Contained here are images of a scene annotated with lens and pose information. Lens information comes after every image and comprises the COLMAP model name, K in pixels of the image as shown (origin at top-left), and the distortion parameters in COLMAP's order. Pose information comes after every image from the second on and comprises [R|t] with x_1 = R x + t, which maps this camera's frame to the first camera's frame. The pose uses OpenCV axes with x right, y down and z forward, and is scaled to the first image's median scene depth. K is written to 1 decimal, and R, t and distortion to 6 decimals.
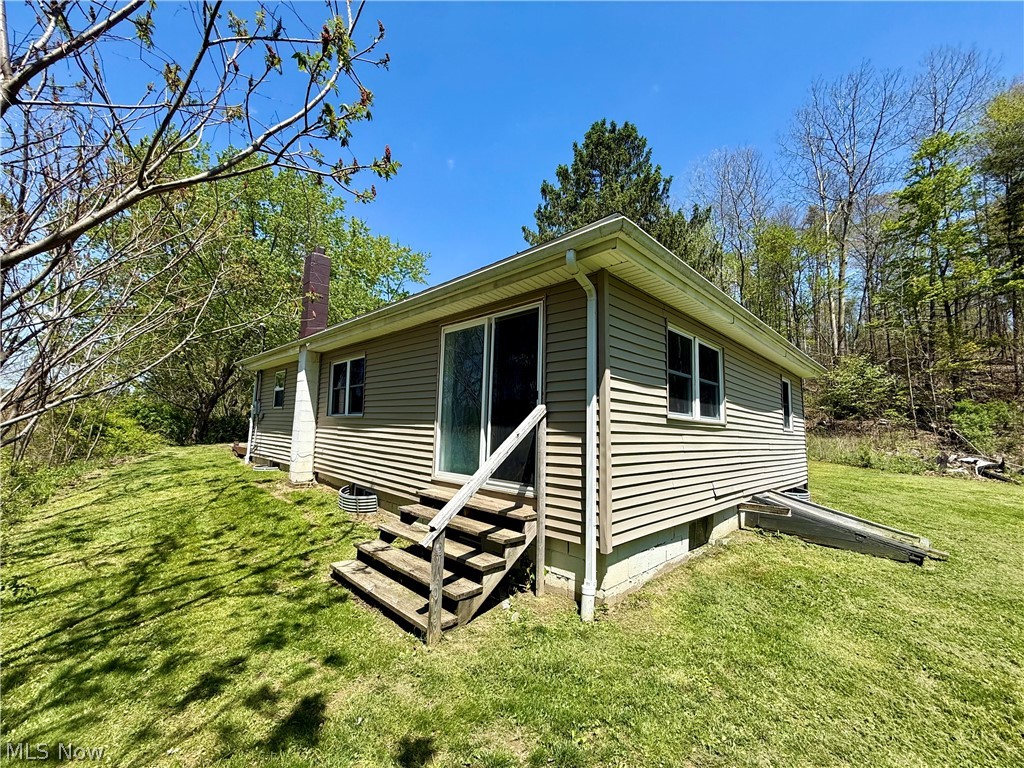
lens RADIAL K [[406.6, 0, 512.0], [0, 406.6, 384.0], [0, 0, 1]] dist [-0.001367, -0.000055]
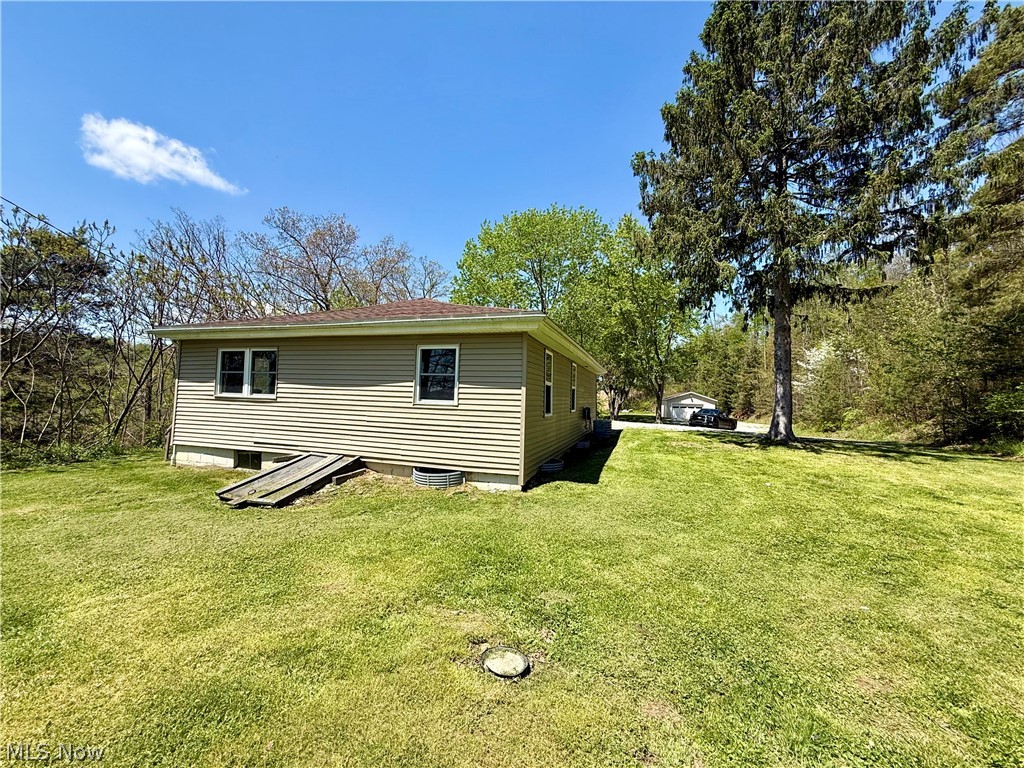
lens RADIAL K [[406.6, 0, 512.0], [0, 406.6, 384.0], [0, 0, 1]] dist [-0.001367, -0.000055]
pose [[0.455050, -0.053625, -0.888850, 2.539431], [0.090970, 0.995762, -0.013503, 0.163317], [0.885807, -0.074714, 0.458000, 1.217945]]
